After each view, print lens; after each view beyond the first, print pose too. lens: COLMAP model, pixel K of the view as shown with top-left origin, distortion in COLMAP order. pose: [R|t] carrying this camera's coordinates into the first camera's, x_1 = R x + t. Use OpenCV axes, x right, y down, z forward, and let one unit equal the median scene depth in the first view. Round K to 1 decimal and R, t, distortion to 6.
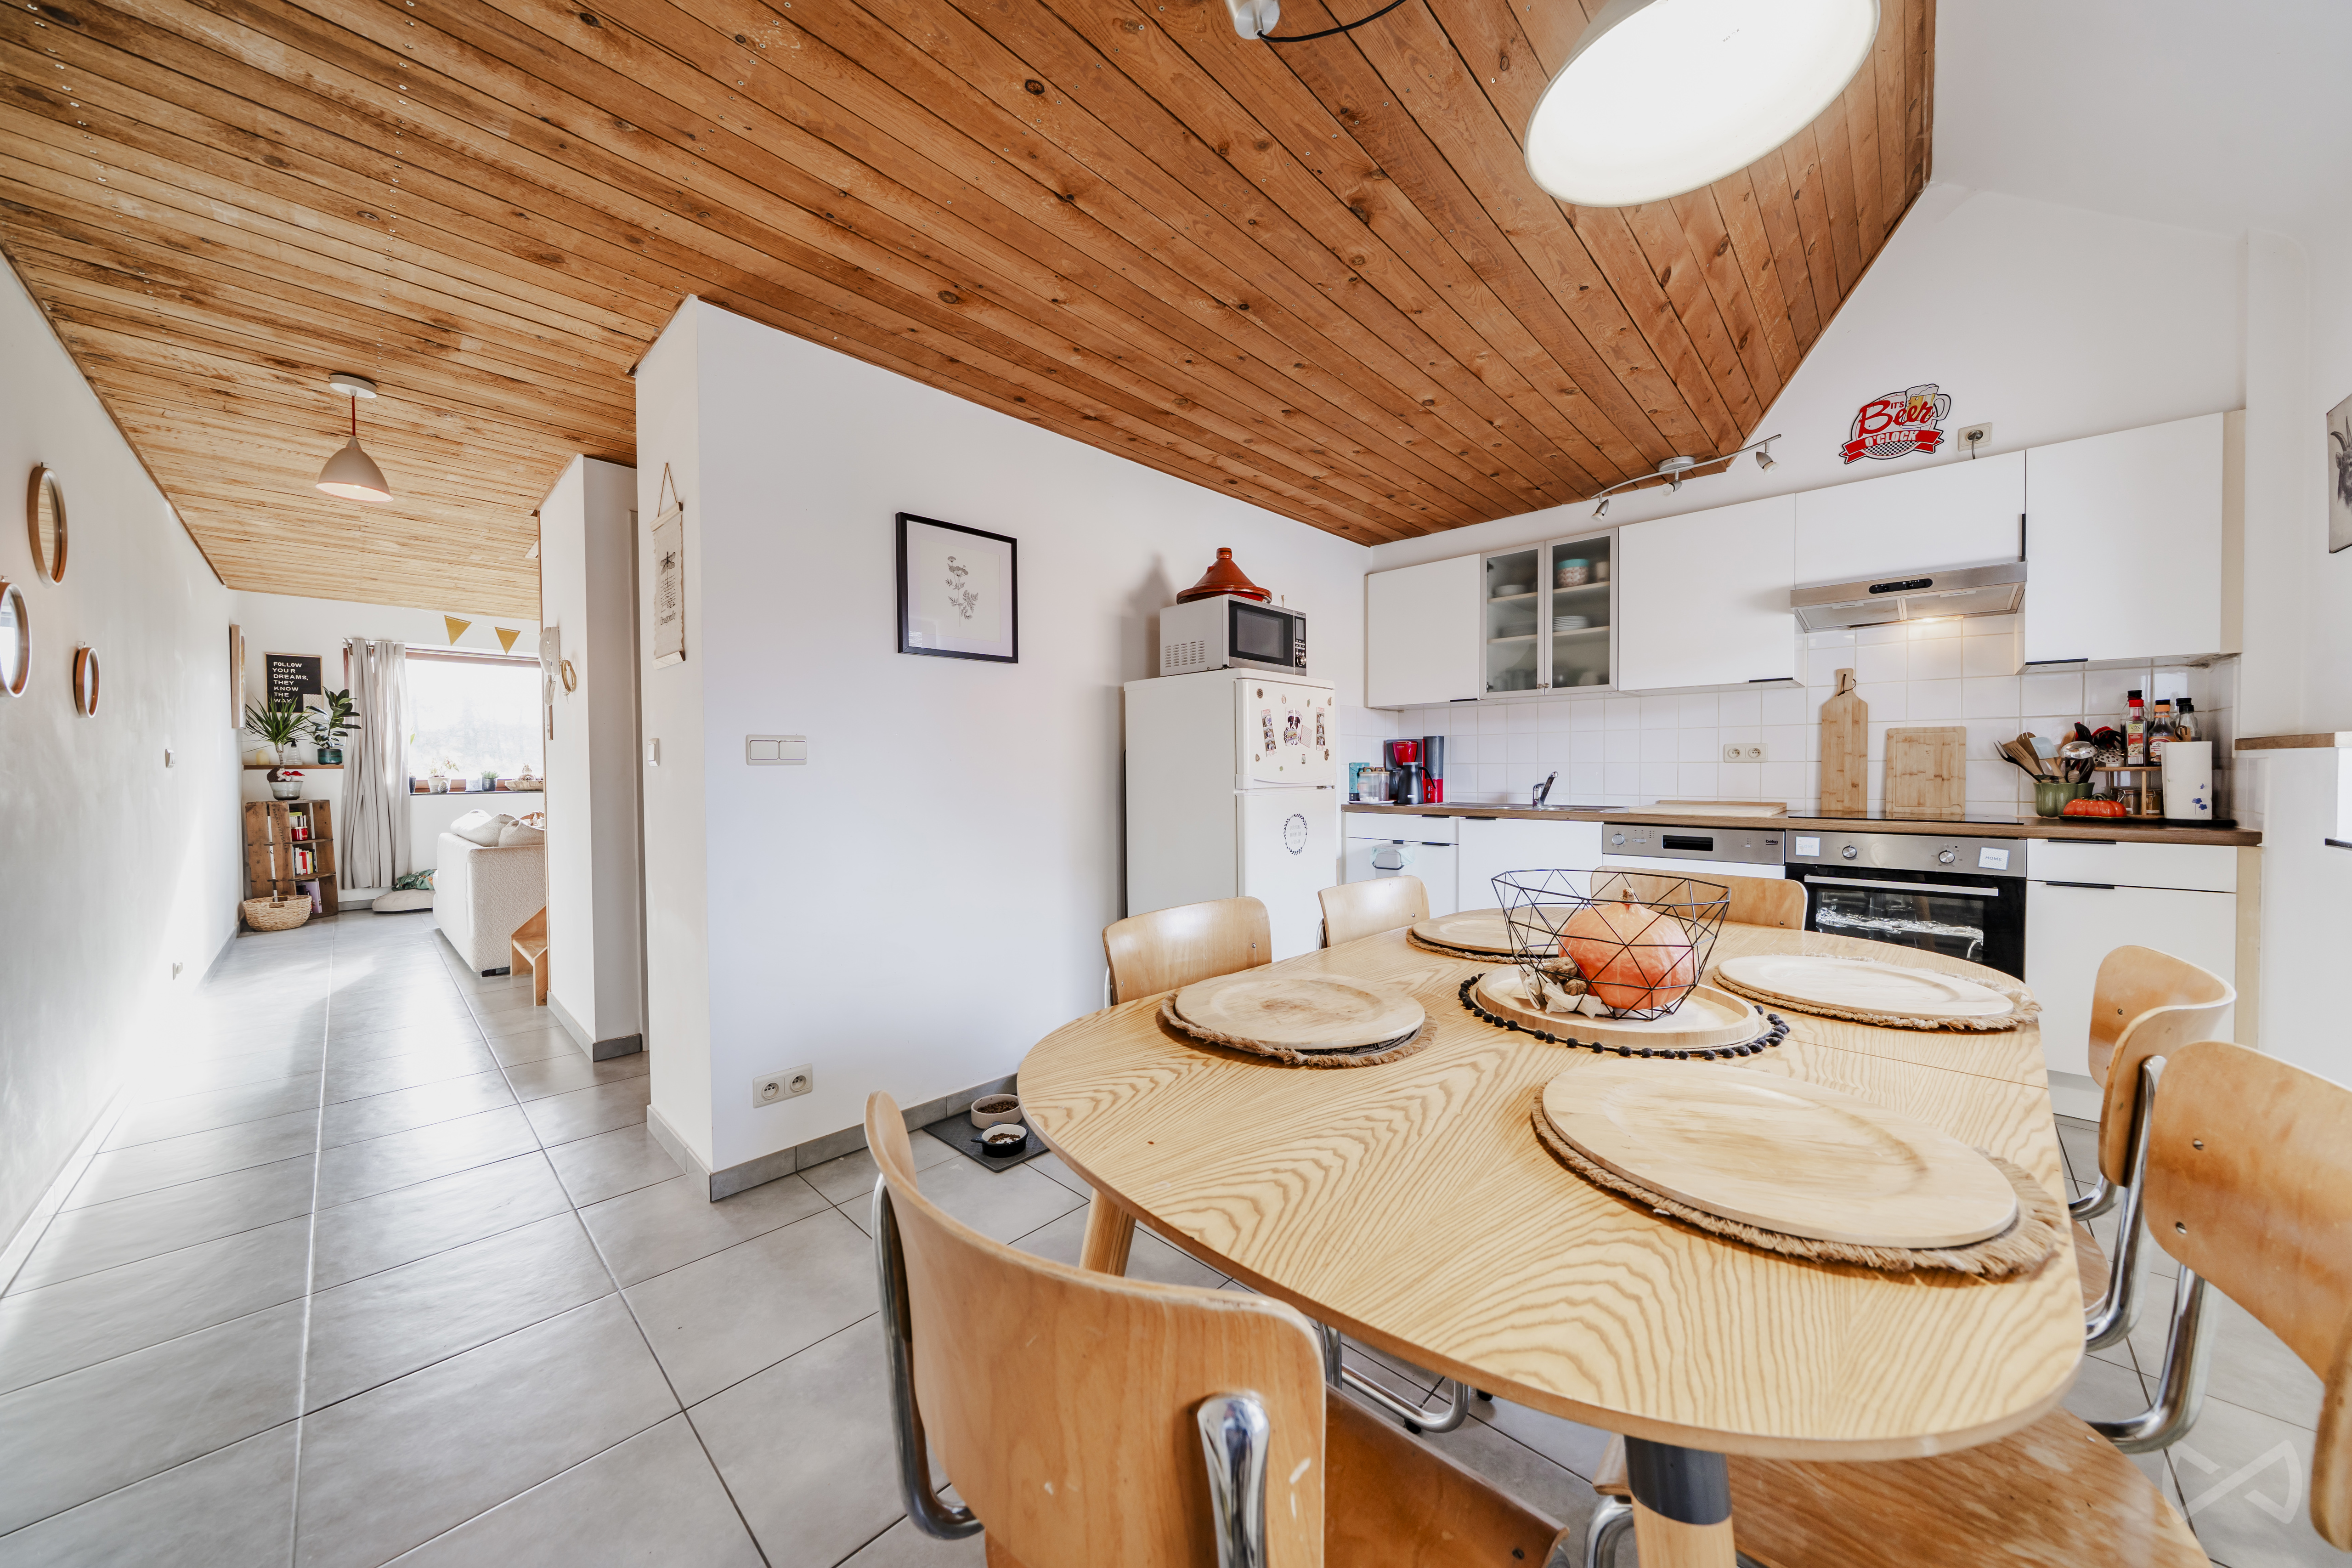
lens RADIAL K [[830.1, 0, 1169.1], [0, 830.1, 787.6], [0, 0, 1]] dist [-0.019066, -0.000046]
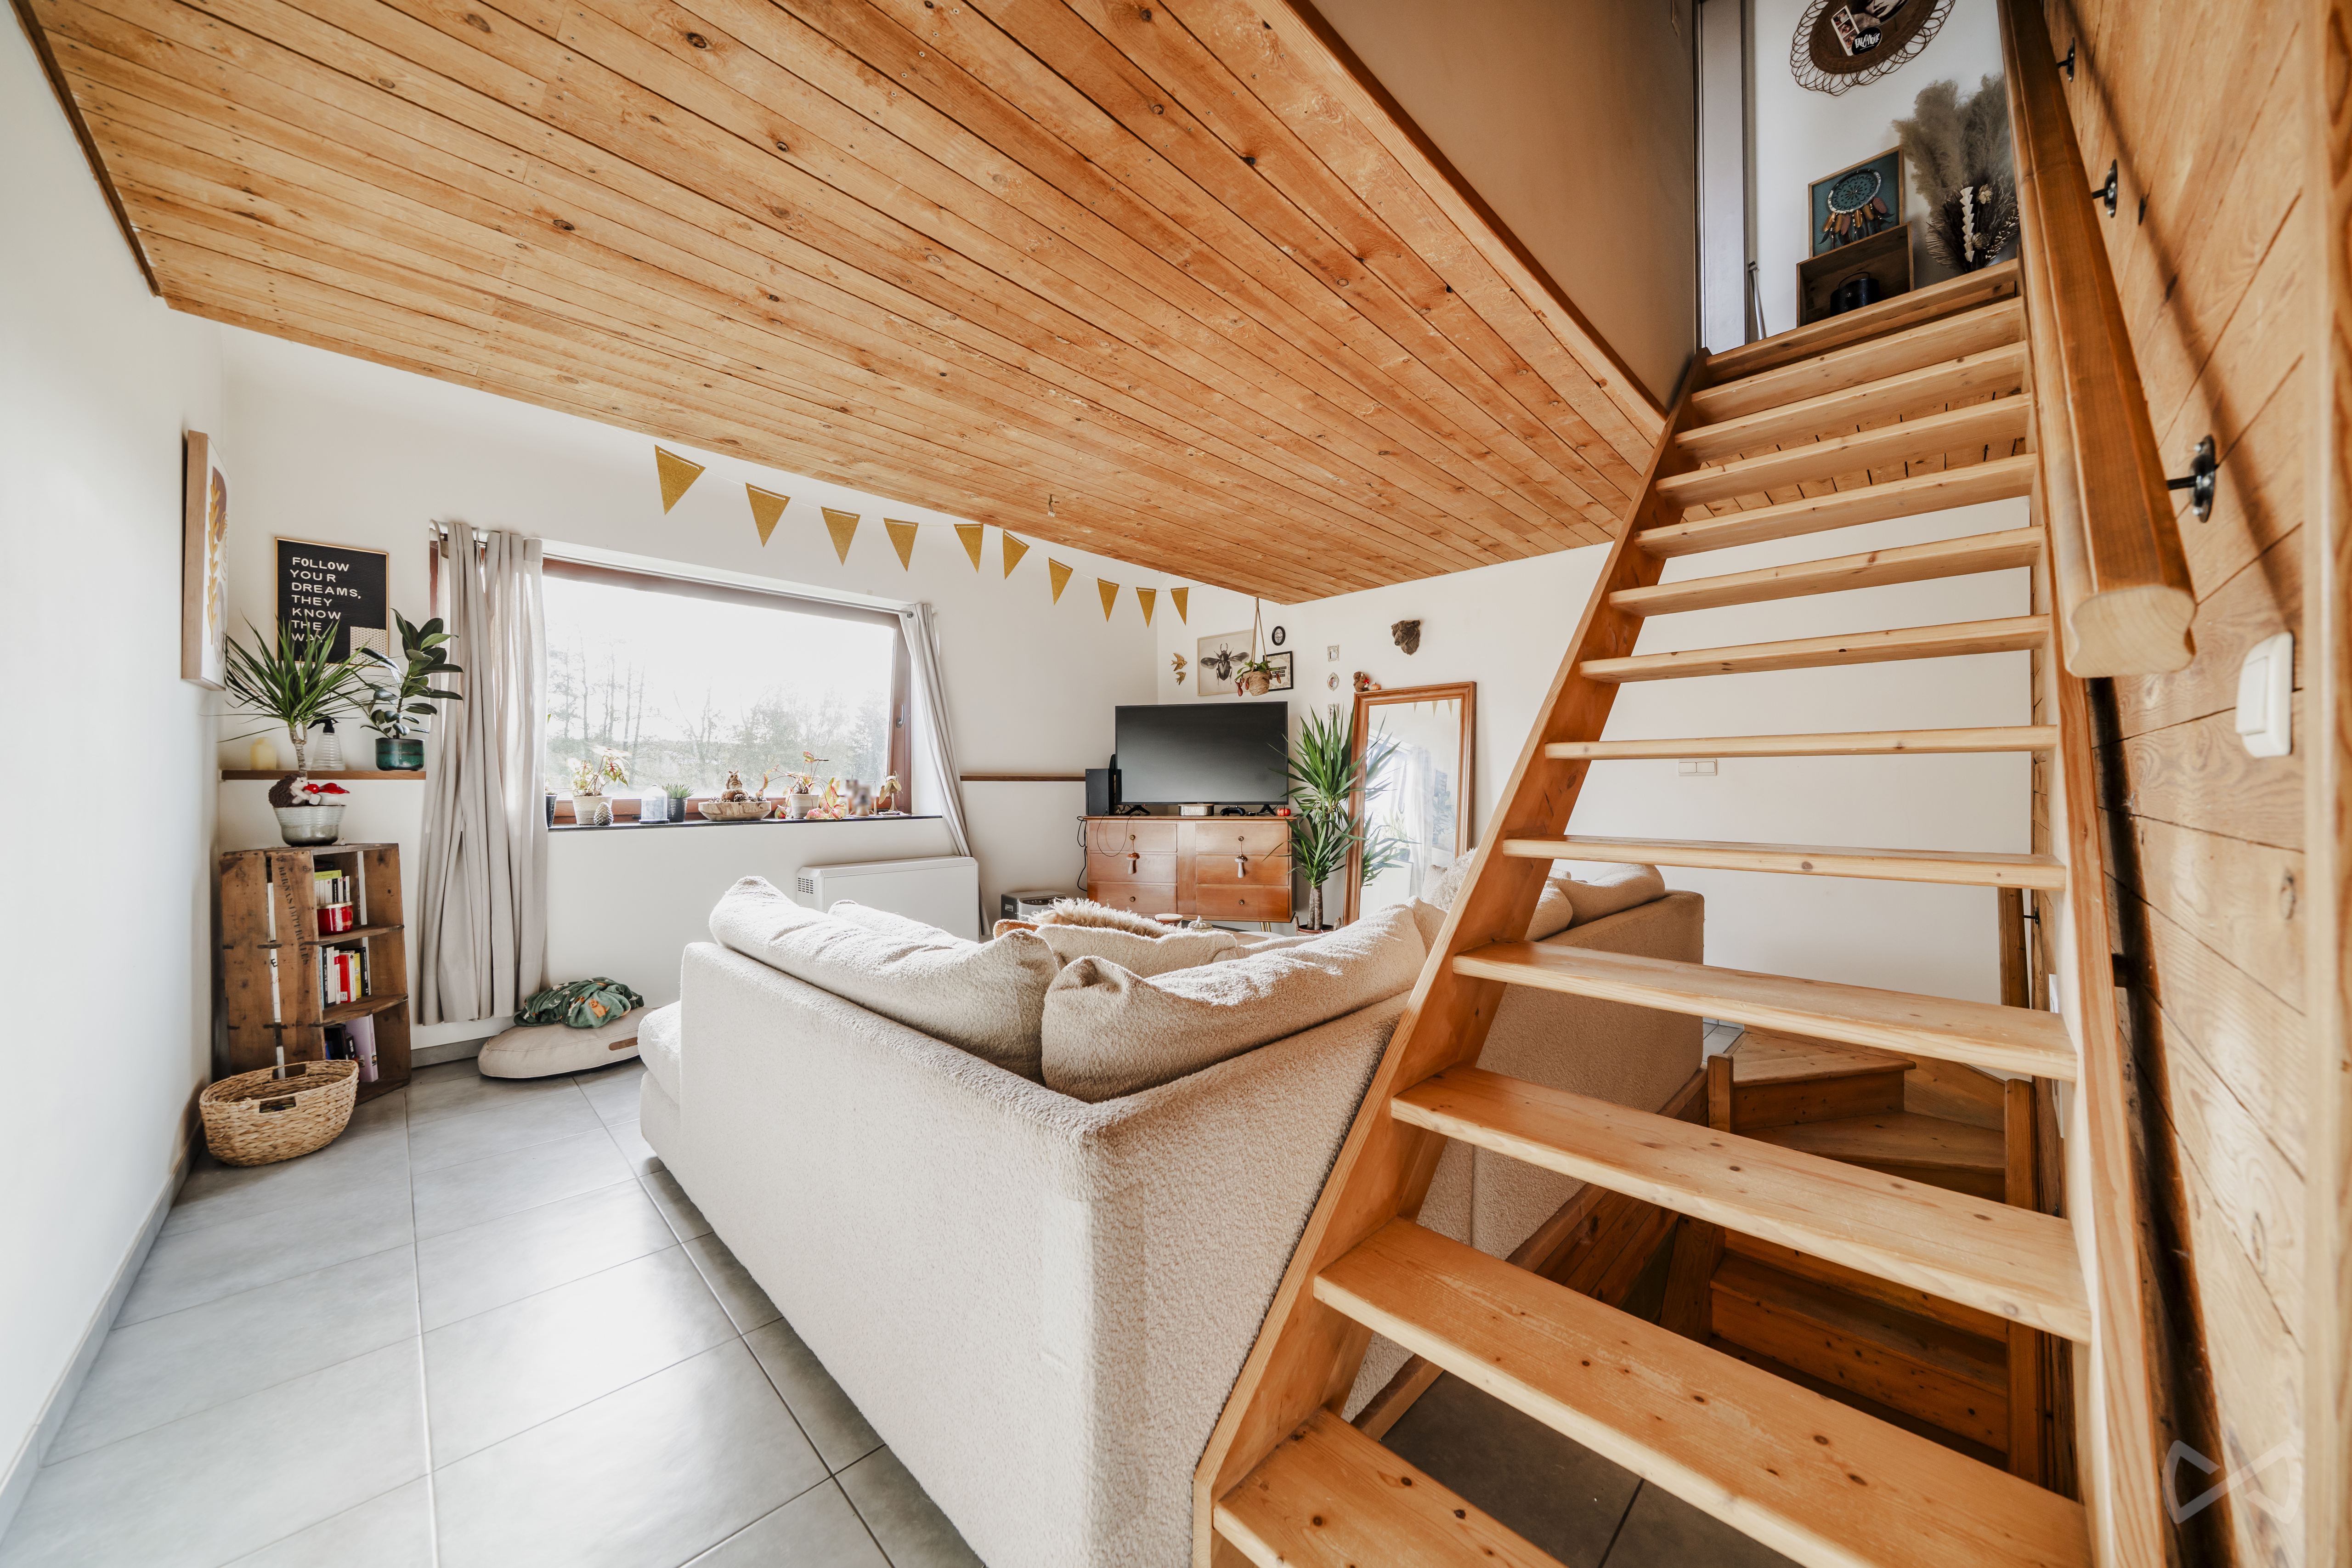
lens RADIAL K [[830.1, 0, 1171.0], [0, 830.1, 784.7], [0, 0, 1]] dist [-0.019066, -0.000046]
pose [[0.999712, 0.002108, -0.023922, -0.565853], [-0.002681, 0.999710, -0.023918, -0.009535], [0.023864, 0.023976, 0.999428, 0.529504]]
